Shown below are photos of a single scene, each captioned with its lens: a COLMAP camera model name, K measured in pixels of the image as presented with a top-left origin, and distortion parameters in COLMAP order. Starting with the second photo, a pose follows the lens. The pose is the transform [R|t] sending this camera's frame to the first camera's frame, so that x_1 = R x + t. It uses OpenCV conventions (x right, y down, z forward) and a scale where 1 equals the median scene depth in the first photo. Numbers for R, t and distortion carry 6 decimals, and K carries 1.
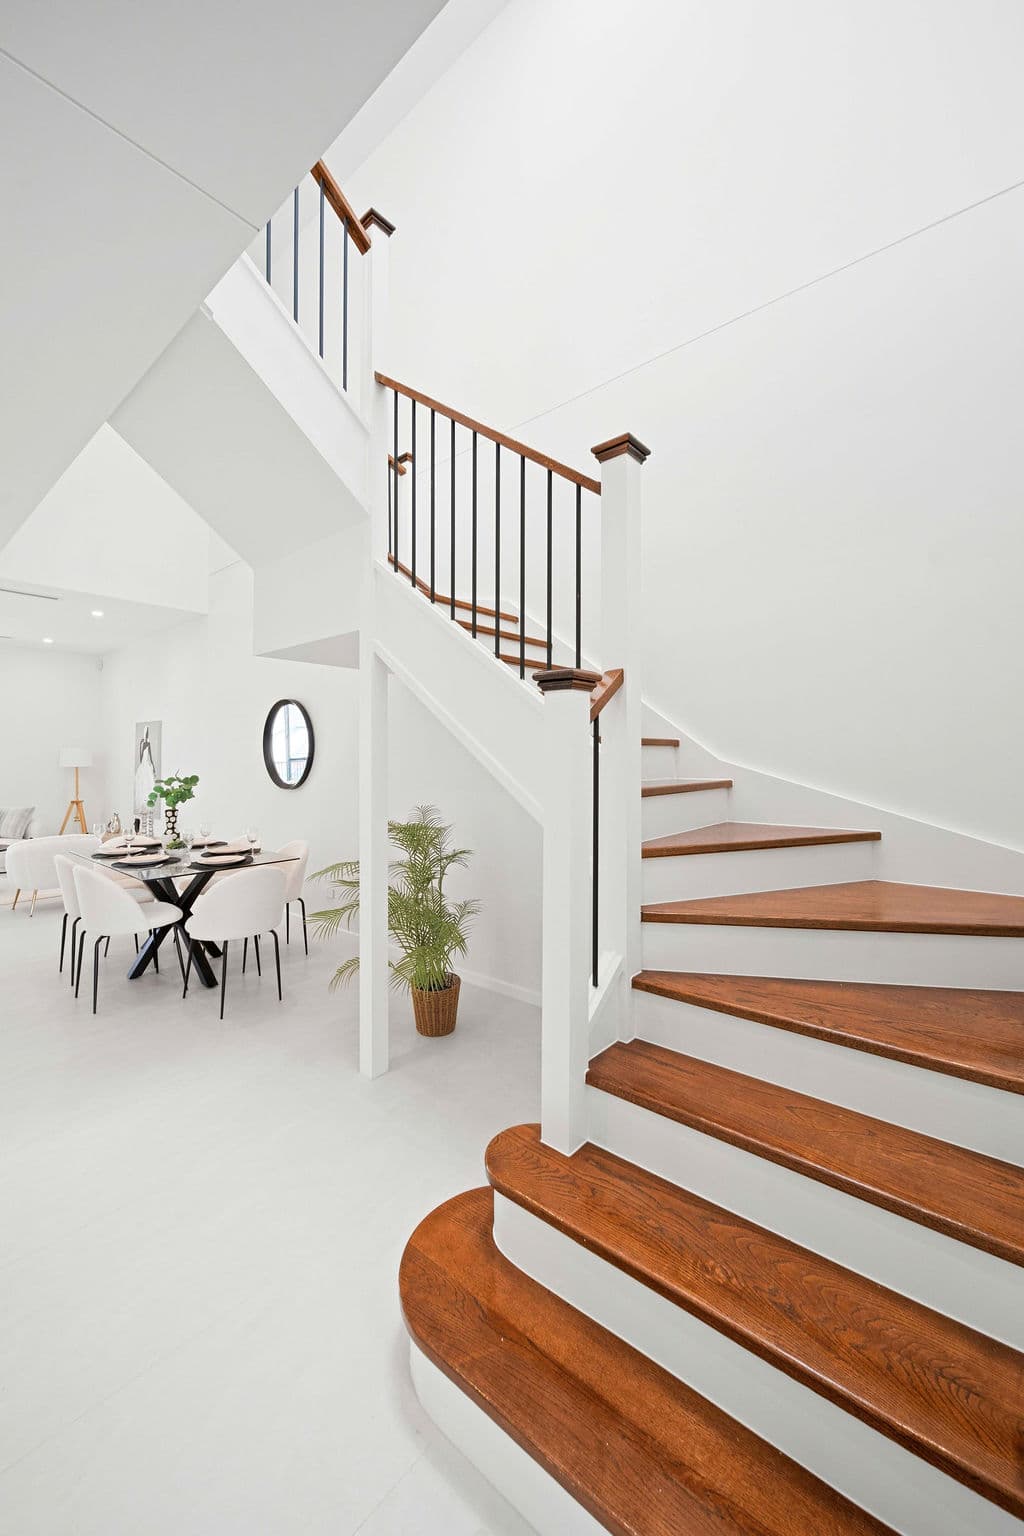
lens RADIAL K [[575.3, 0, 515.7], [0, 575.3, 757.0], [0, 0, 1]] dist [-0.001667, -0.000490]
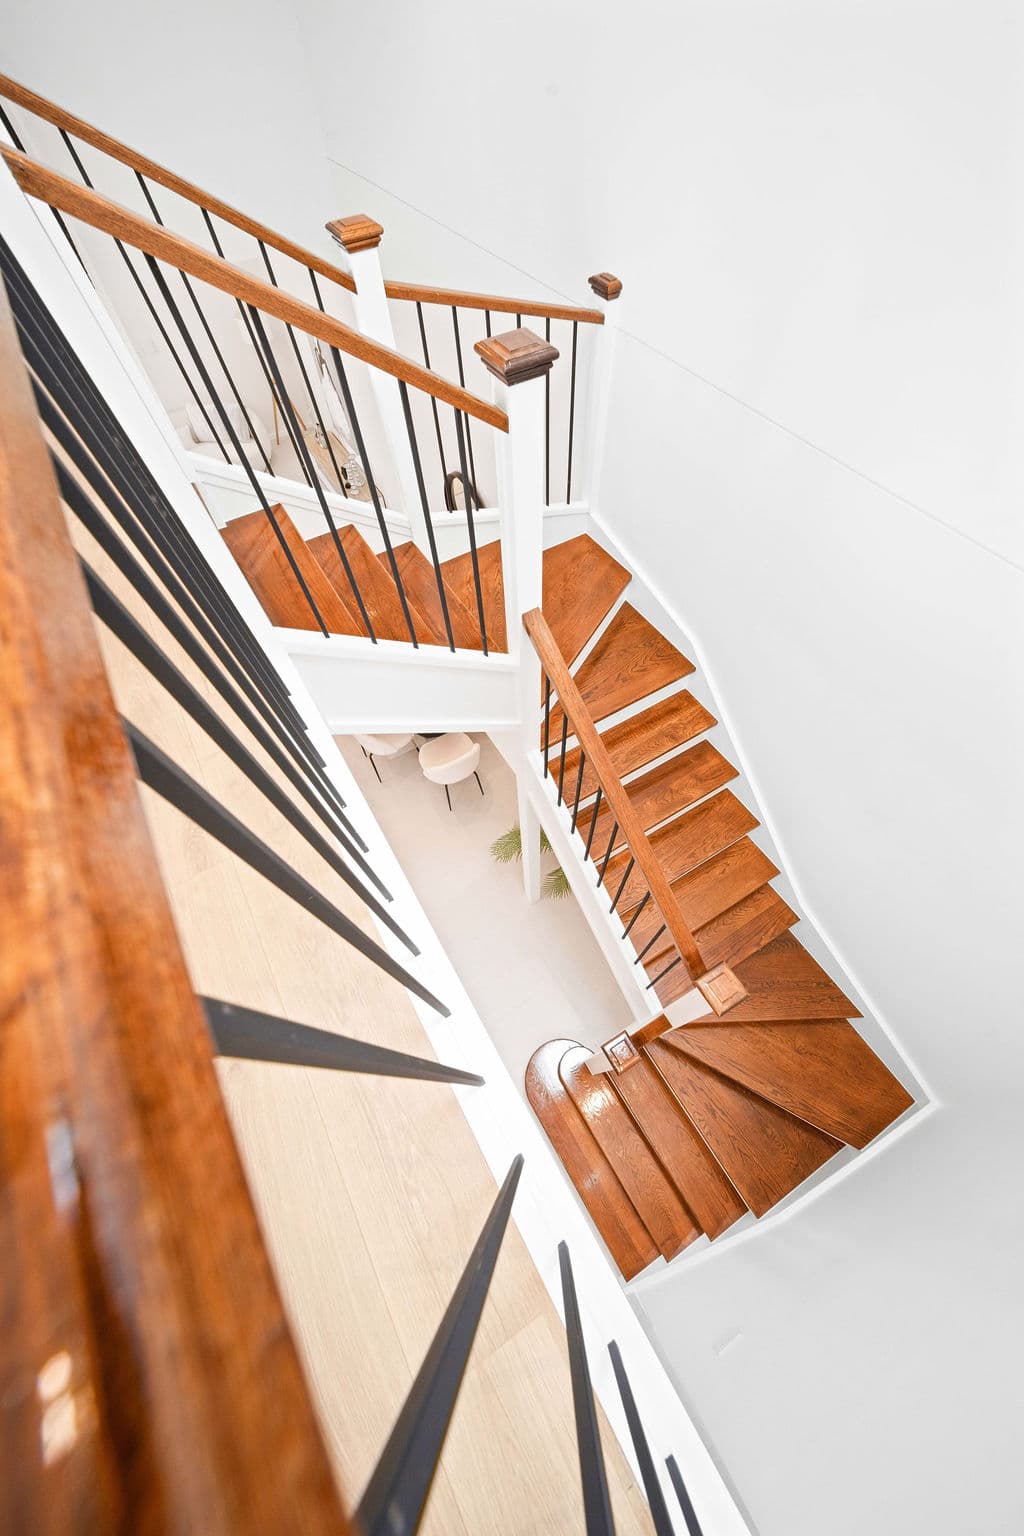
lens RADIAL K [[552.5, 0, 509.1], [0, 552.5, 768.7], [0, 0, 1]] dist [-0.000204, -0.000318]
pose [[0.942623, 0.269013, -0.197722, -0.111889], [0.033566, 0.512866, 0.857812, -1.753445], [0.332167, -0.815230, 0.474410, 0.709546]]
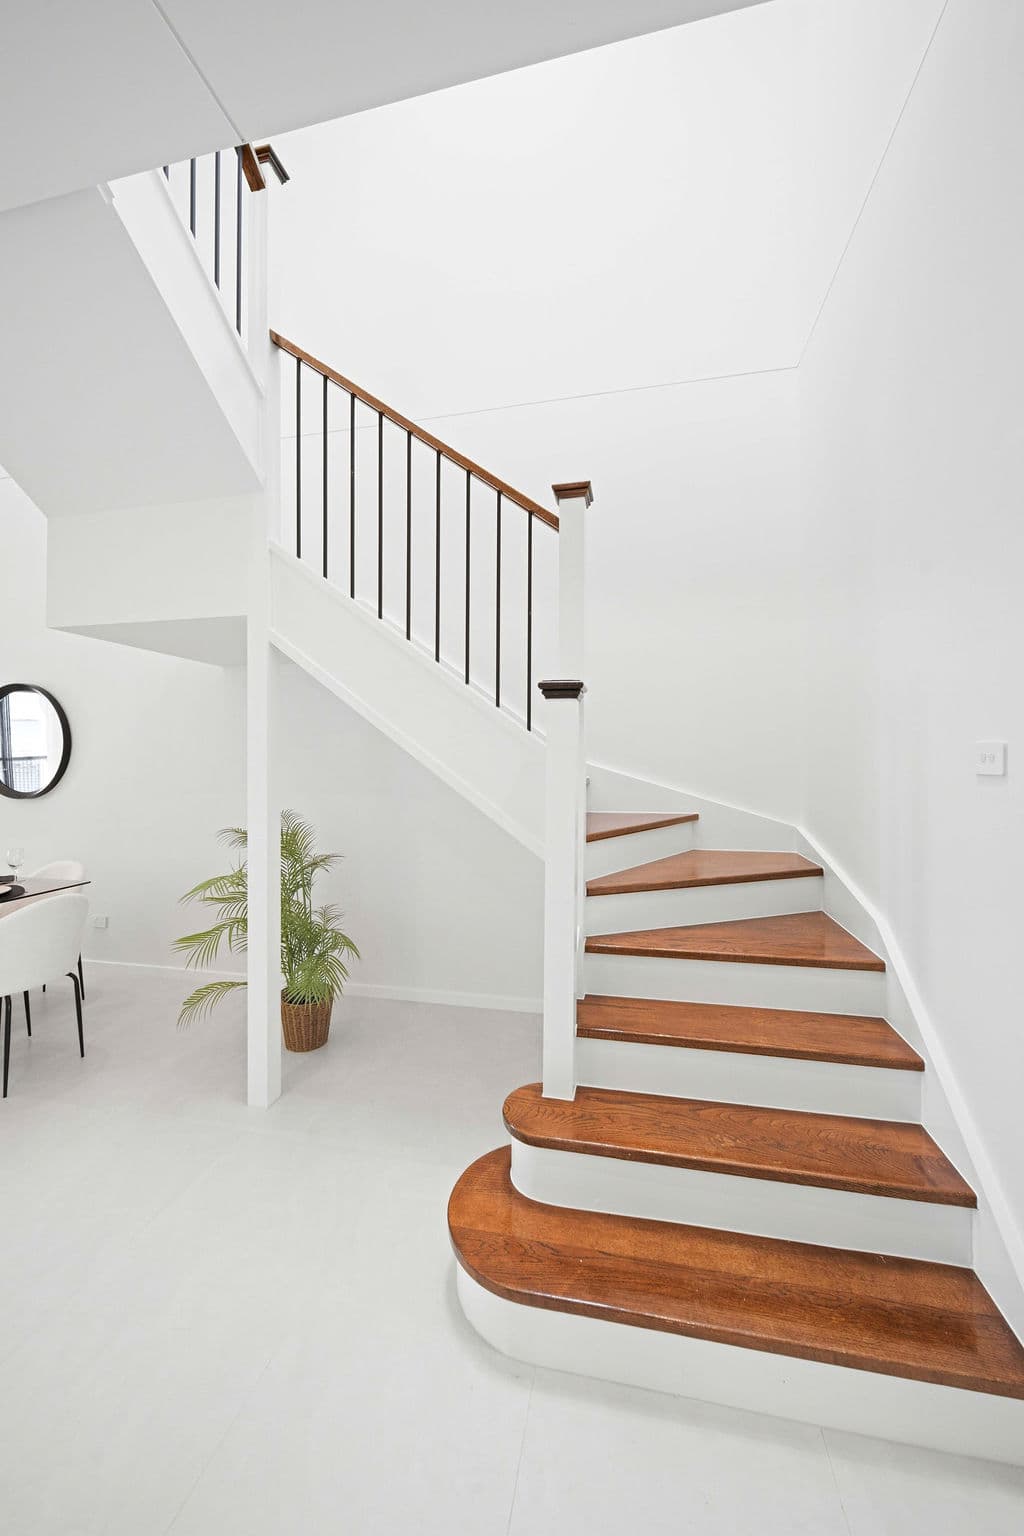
lens RADIAL K [[552.5, 0, 509.1], [0, 552.5, 768.7], [0, 0, 1]] dist [-0.000204, -0.000318]
pose [[0.885451, -0.005688, 0.464697, -0.460913], [-0.002130, 0.999865, 0.016297, 0.004363], [-0.464727, -0.015420, 0.885320, 0.068348]]
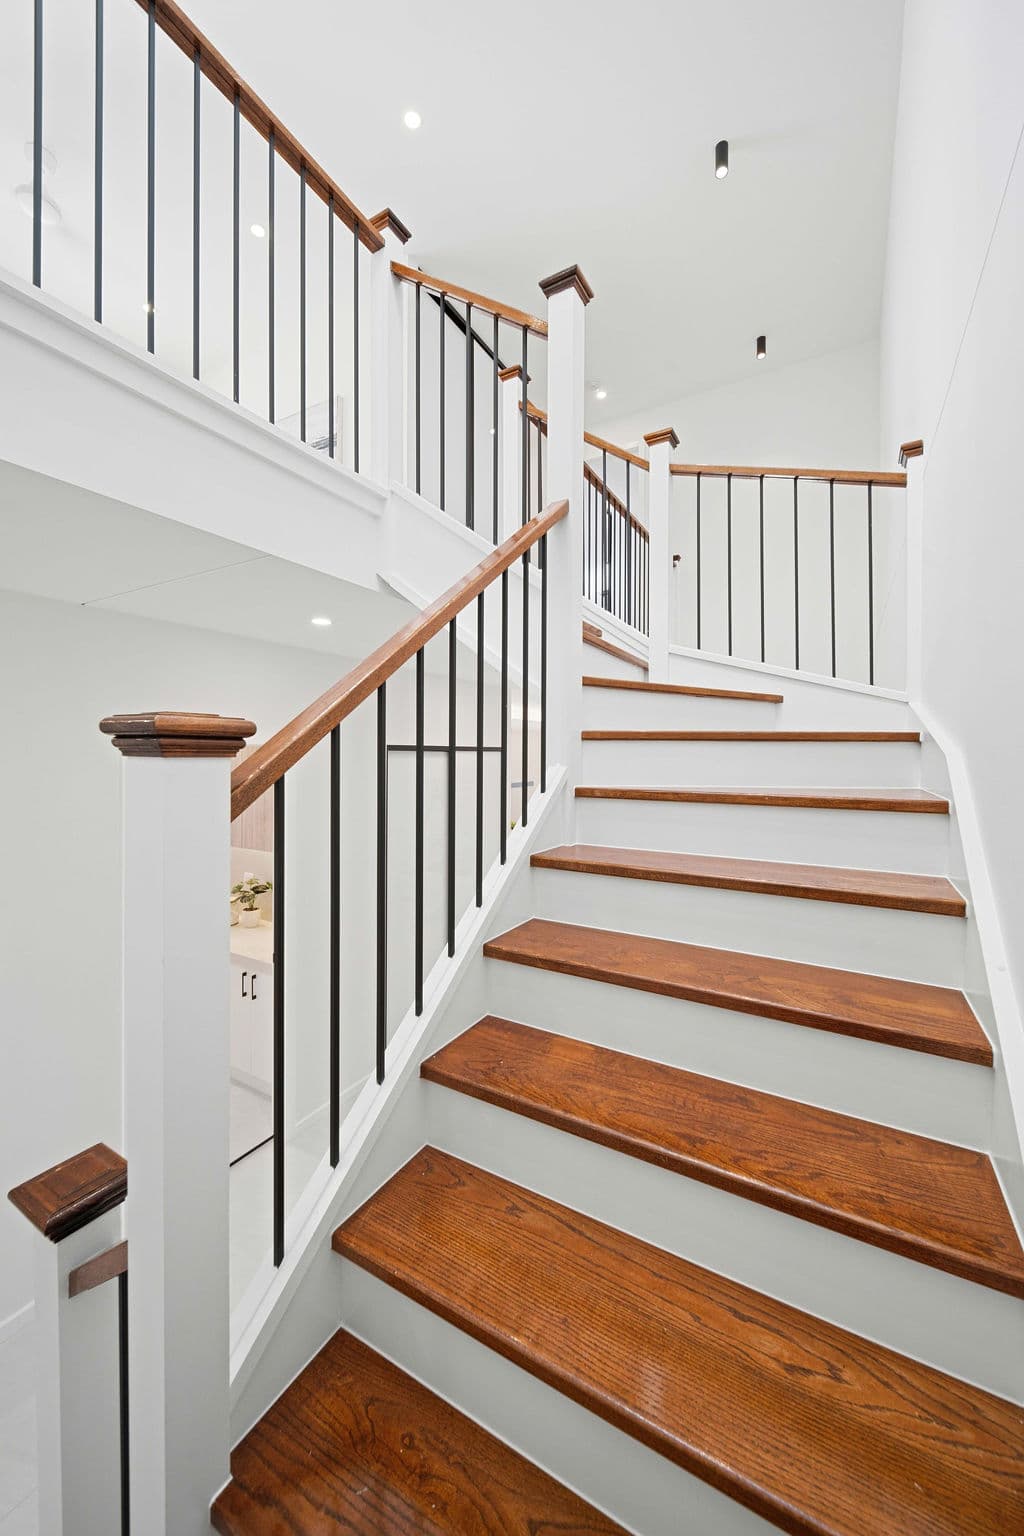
lens RADIAL K [[575.3, 0, 515.7], [0, 575.3, 757.0], [0, 0, 1]] dist [-0.001667, -0.000490]
pose [[0.161565, -0.000195, -0.986862, 0.688936], [-0.008115, 0.999966, -0.001526, -0.532547], [0.986829, 0.008255, 0.161558, 1.209877]]
